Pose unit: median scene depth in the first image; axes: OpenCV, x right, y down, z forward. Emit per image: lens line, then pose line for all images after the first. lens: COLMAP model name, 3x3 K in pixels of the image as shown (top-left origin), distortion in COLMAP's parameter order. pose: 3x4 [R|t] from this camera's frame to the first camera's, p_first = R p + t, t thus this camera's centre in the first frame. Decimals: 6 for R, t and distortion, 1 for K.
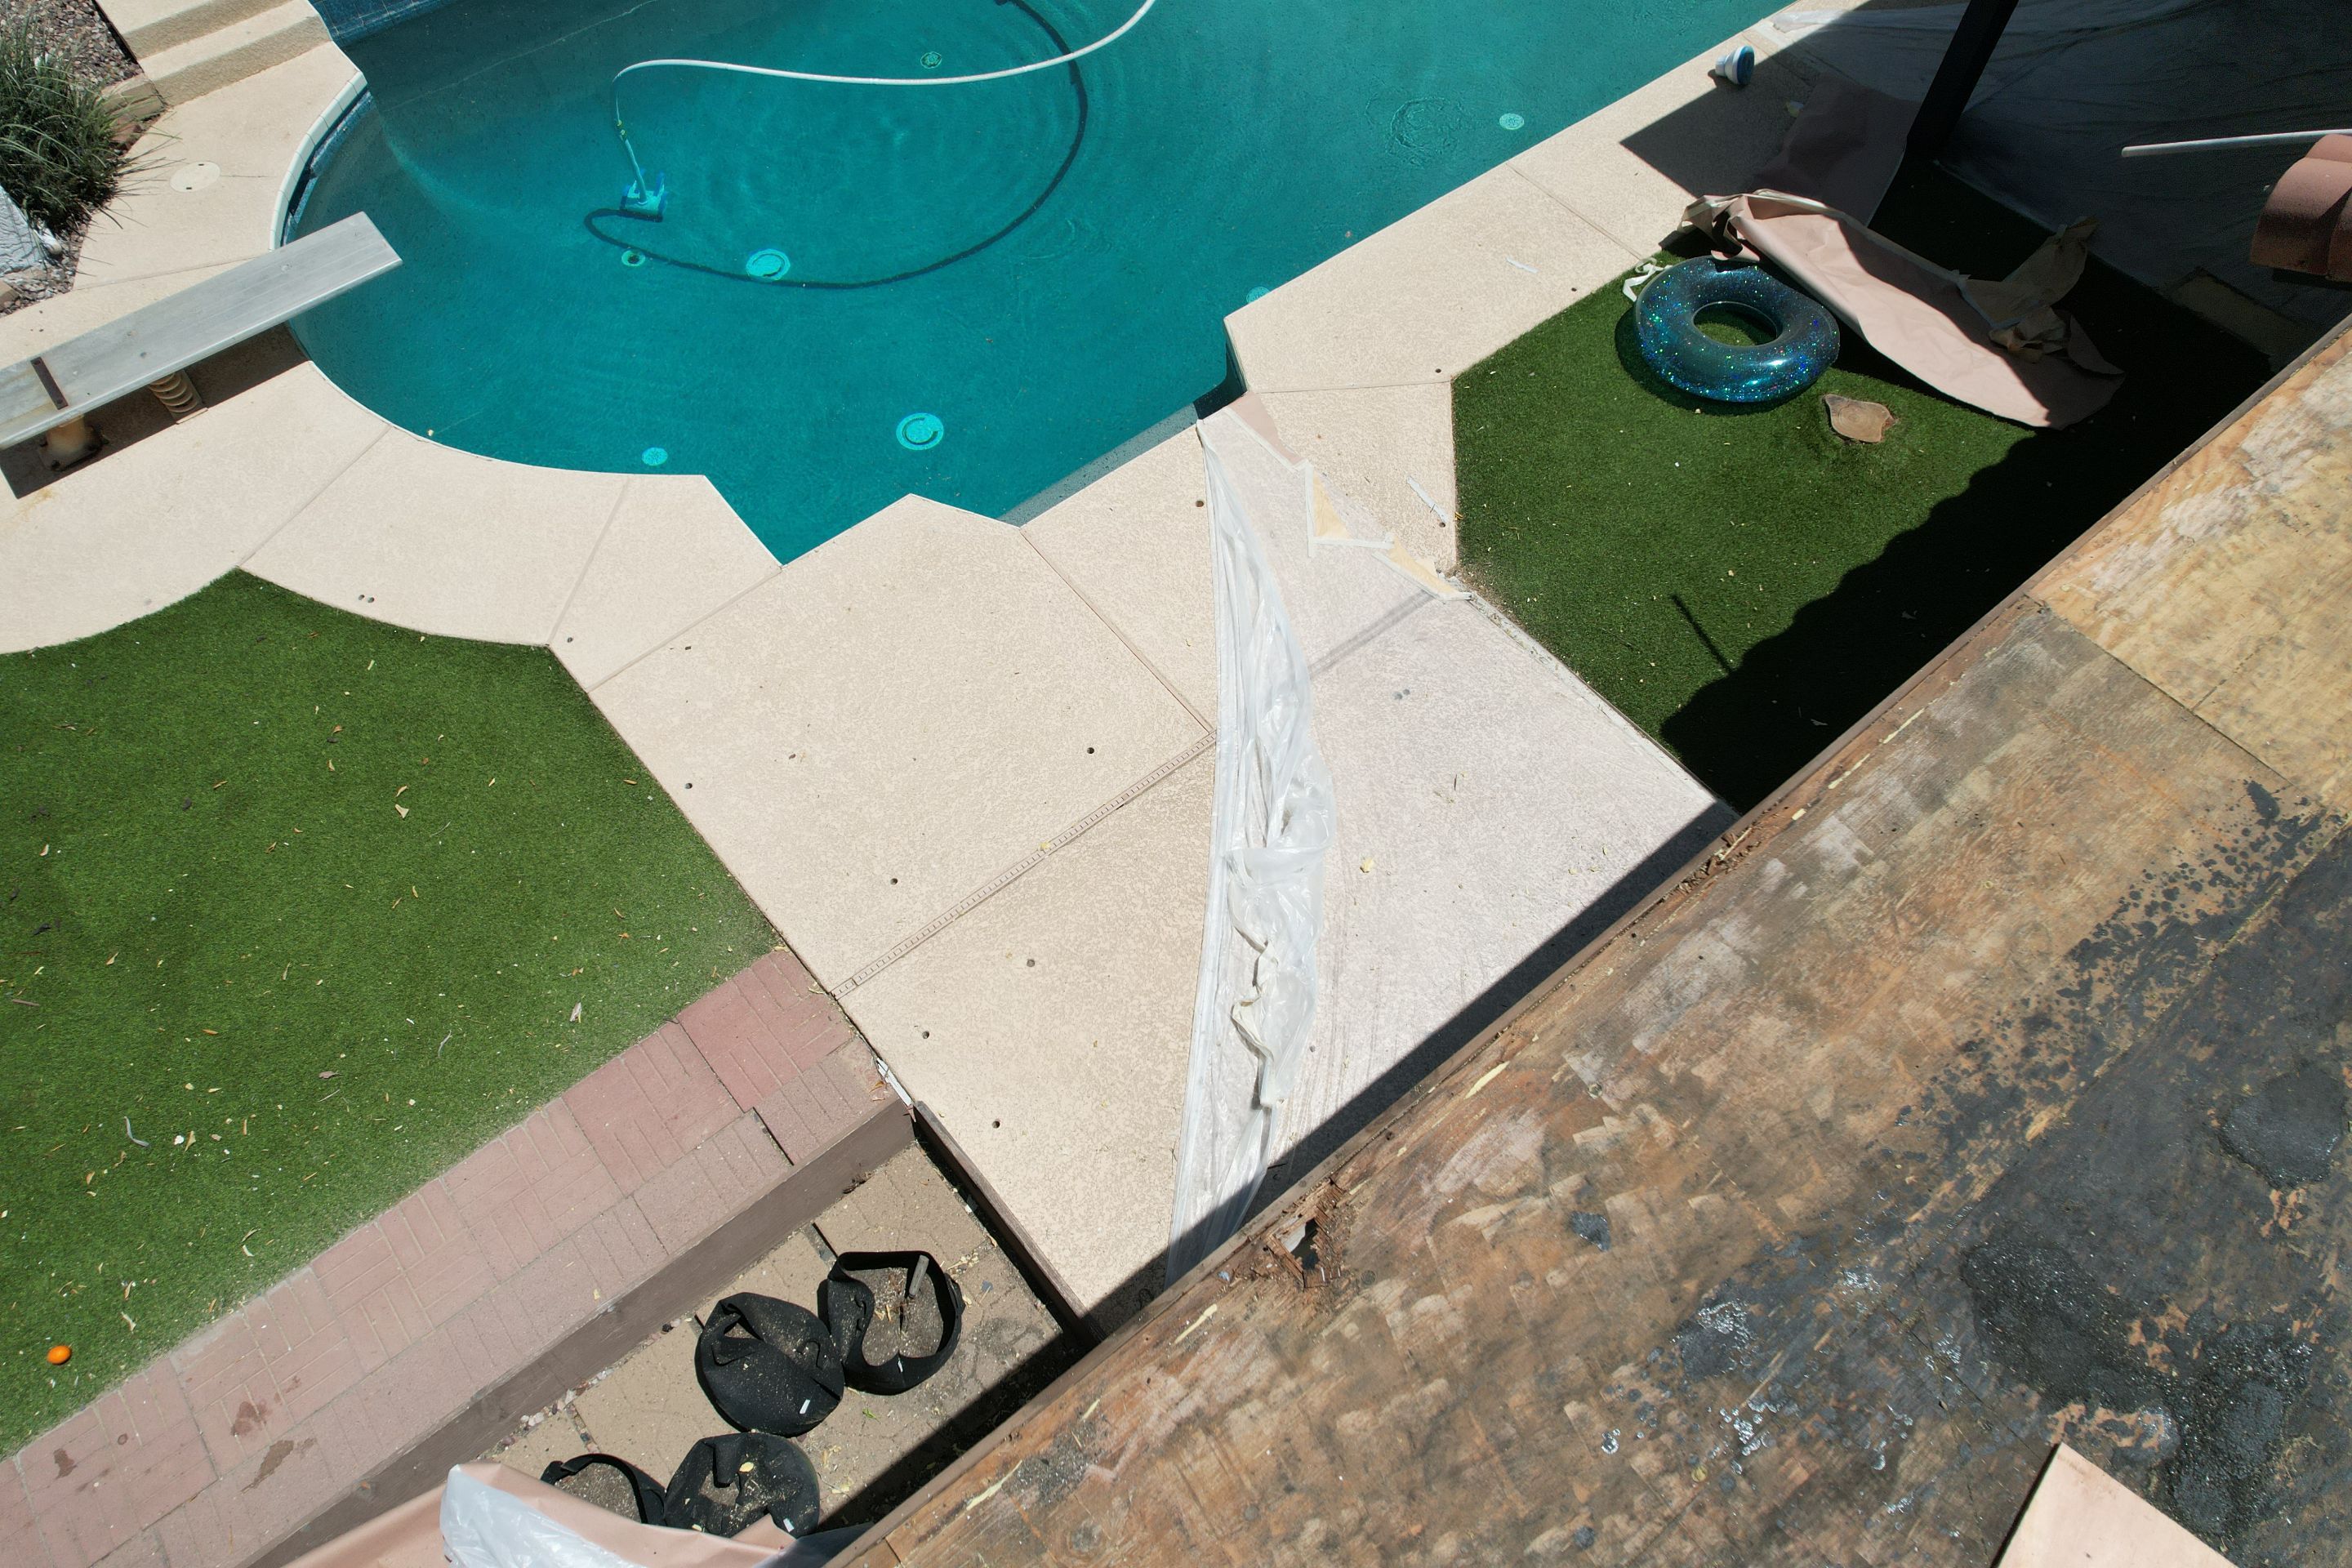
lens RADIAL K [[1518.2, 0, 1181.6], [0, 1518.2, 784.1], [0, 0, 1]] dist [-0.059723, 0.038310]
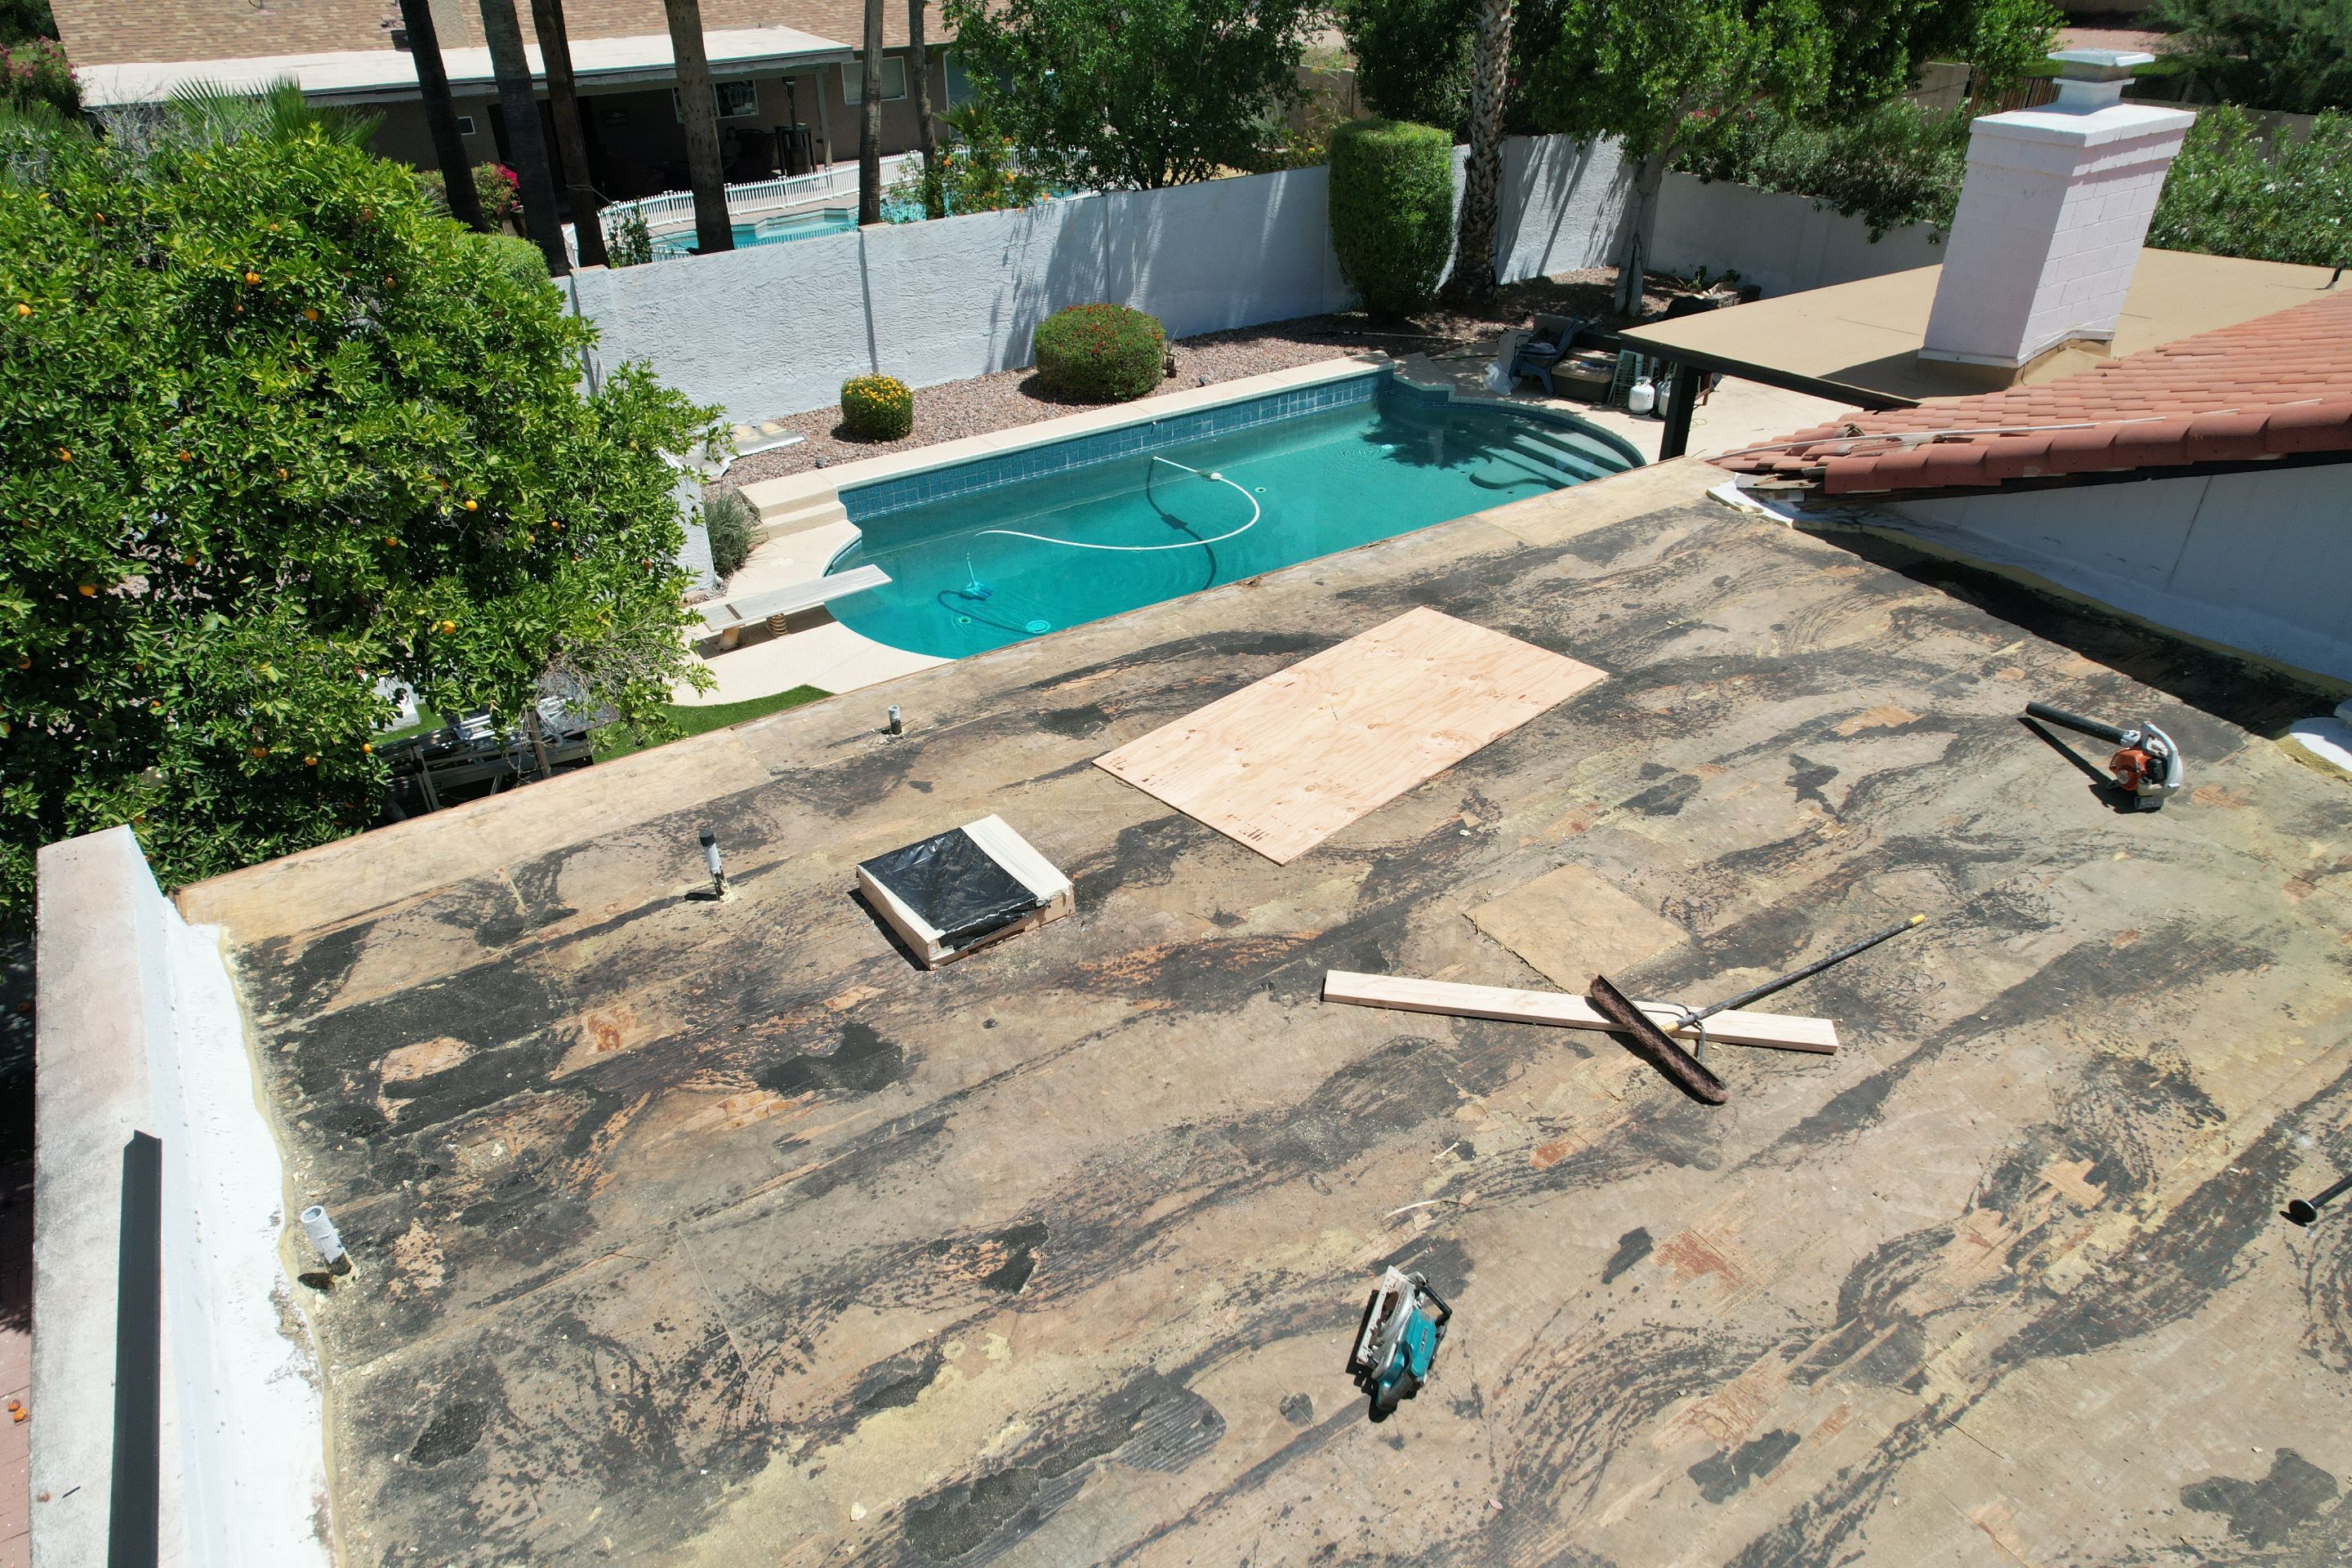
lens RADIAL K [[1518.2, 0, 1180.3], [0, 1518.2, 782.9], [0, 0, 1]] dist [-0.059723, 0.038310]
pose [[0.994449, 0.045012, -0.095109, 0.104581], [-0.082380, 0.895388, -0.437600, 0.806966], [0.065462, 0.443006, 0.894125, -0.765942]]
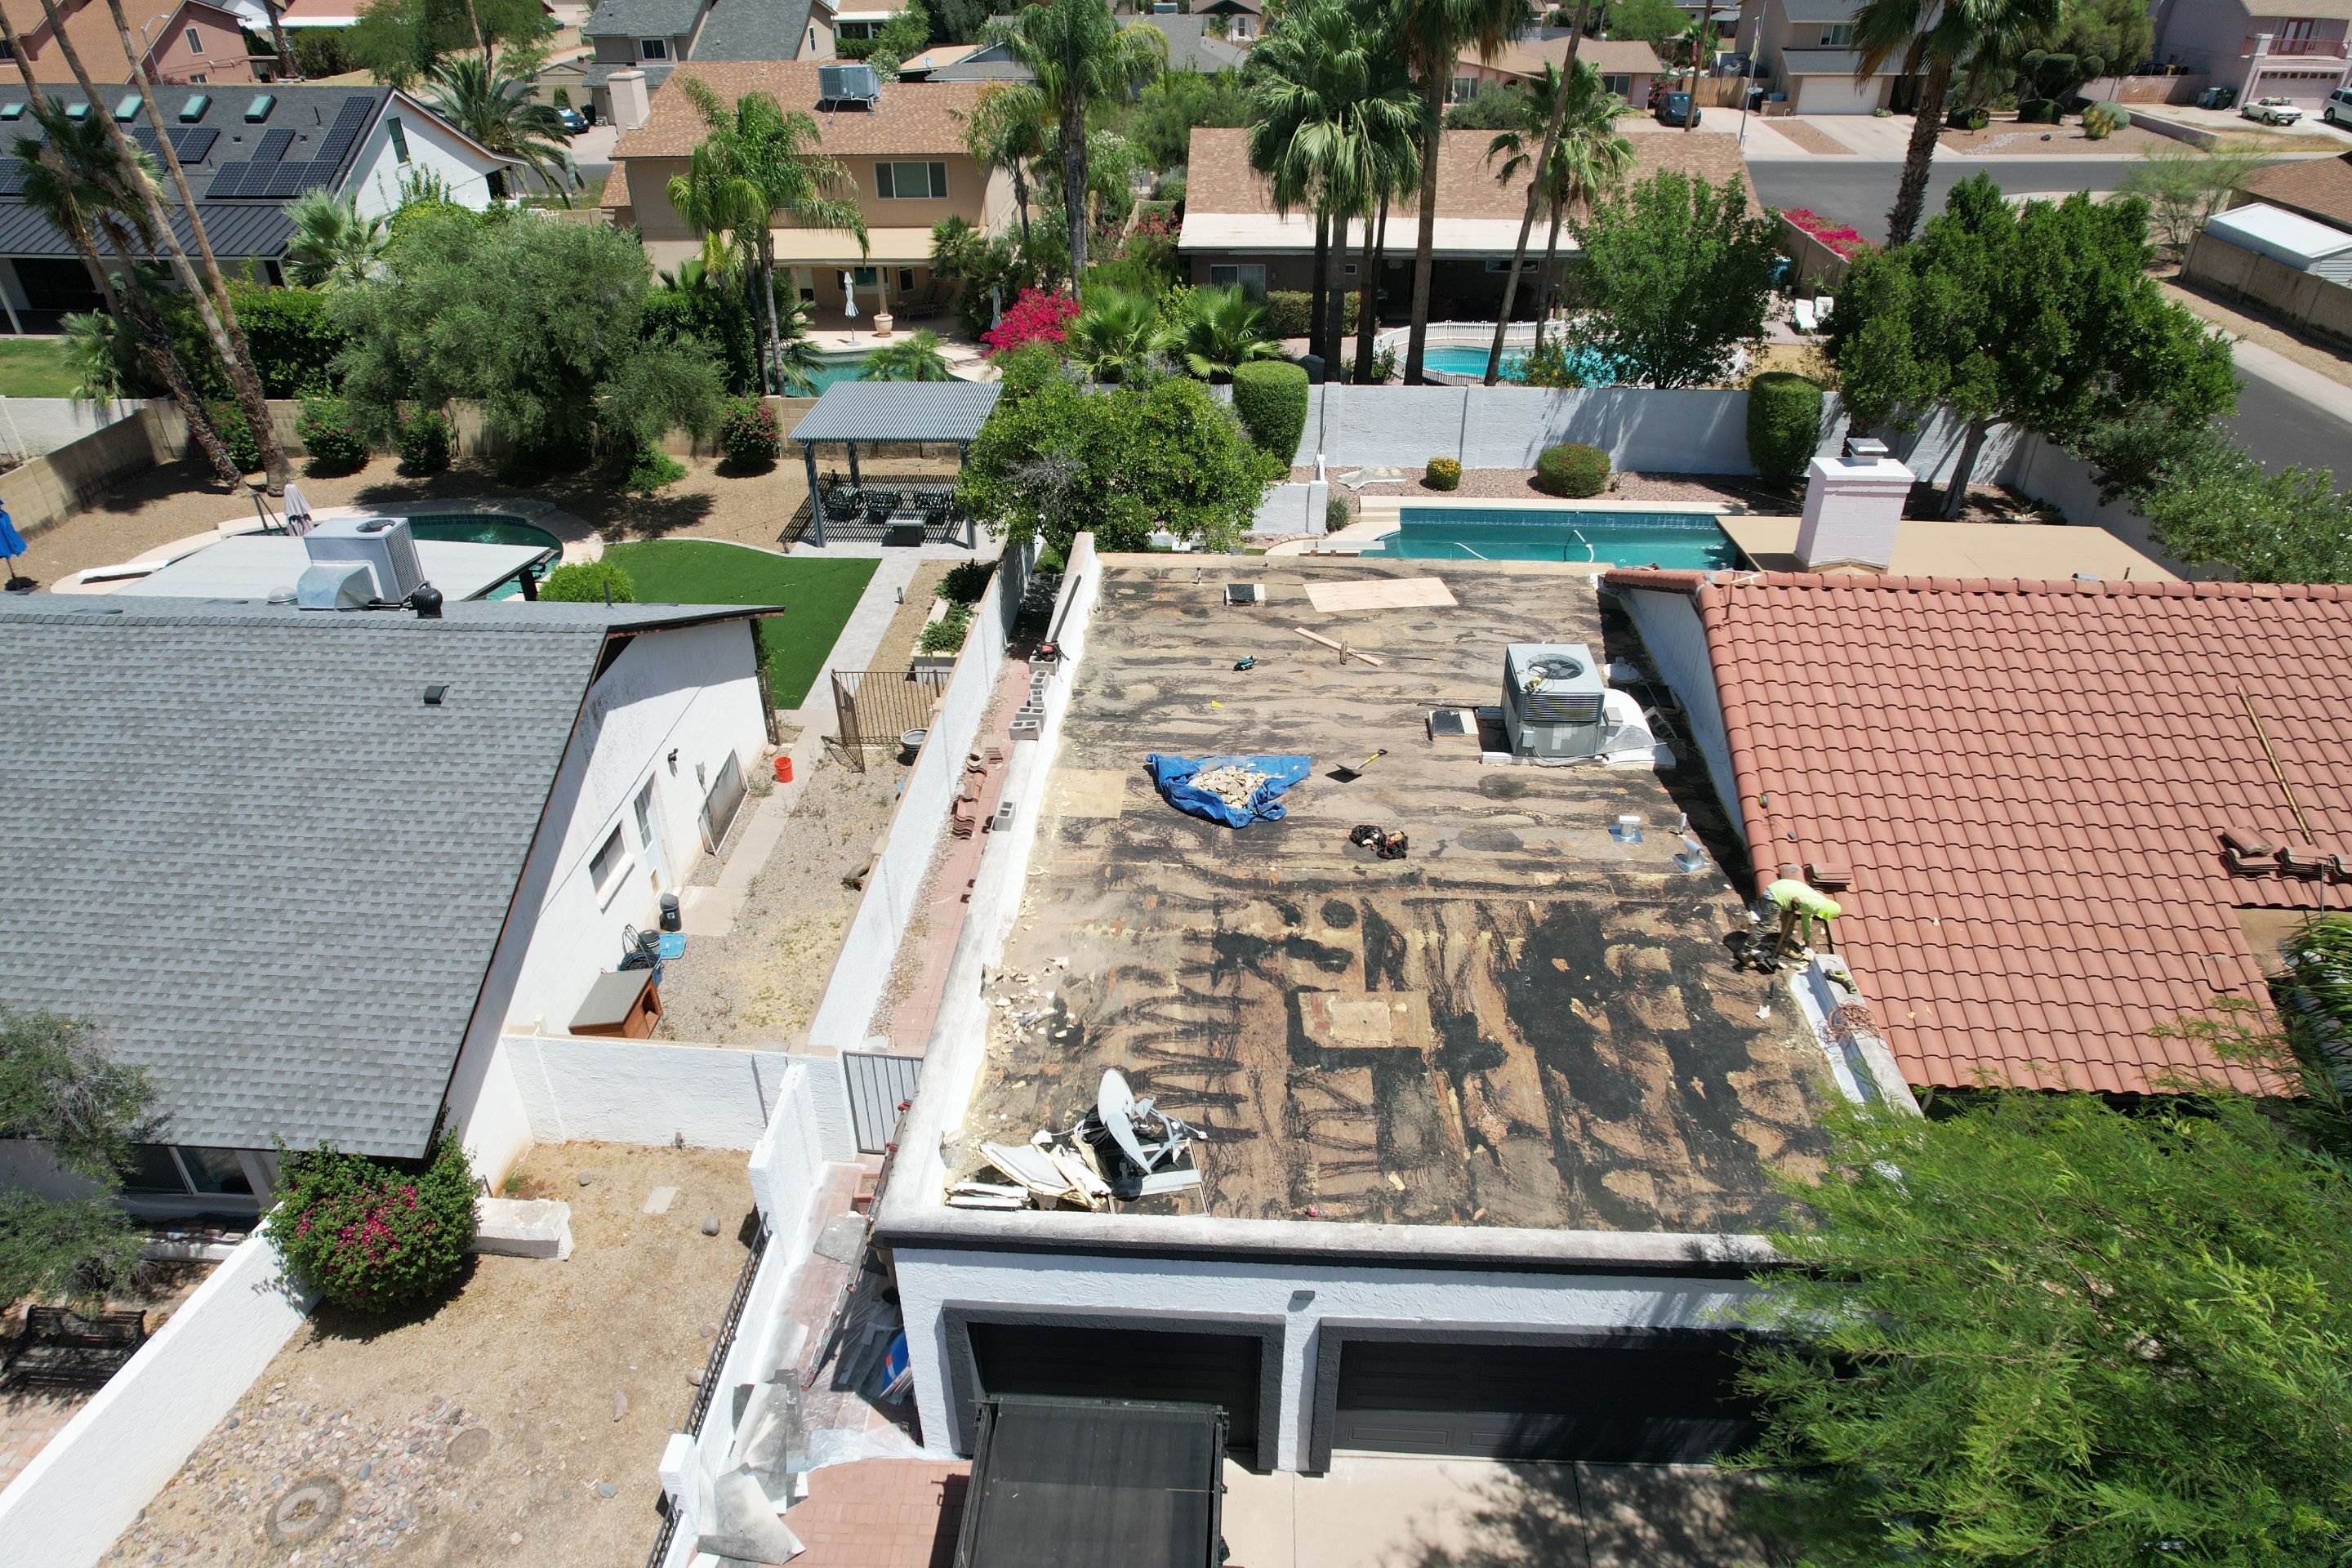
lens RADIAL K [[1518.2, 0, 1170.2], [0, 1518.2, 787.7], [0, 0, 1]] dist [-0.059723, 0.038310]
pose [[0.738532, 0.345614, -0.578896, 2.083443], [-0.569017, 0.780071, -0.260209, 1.931659], [0.361648, 0.521575, 0.772768, -2.660737]]
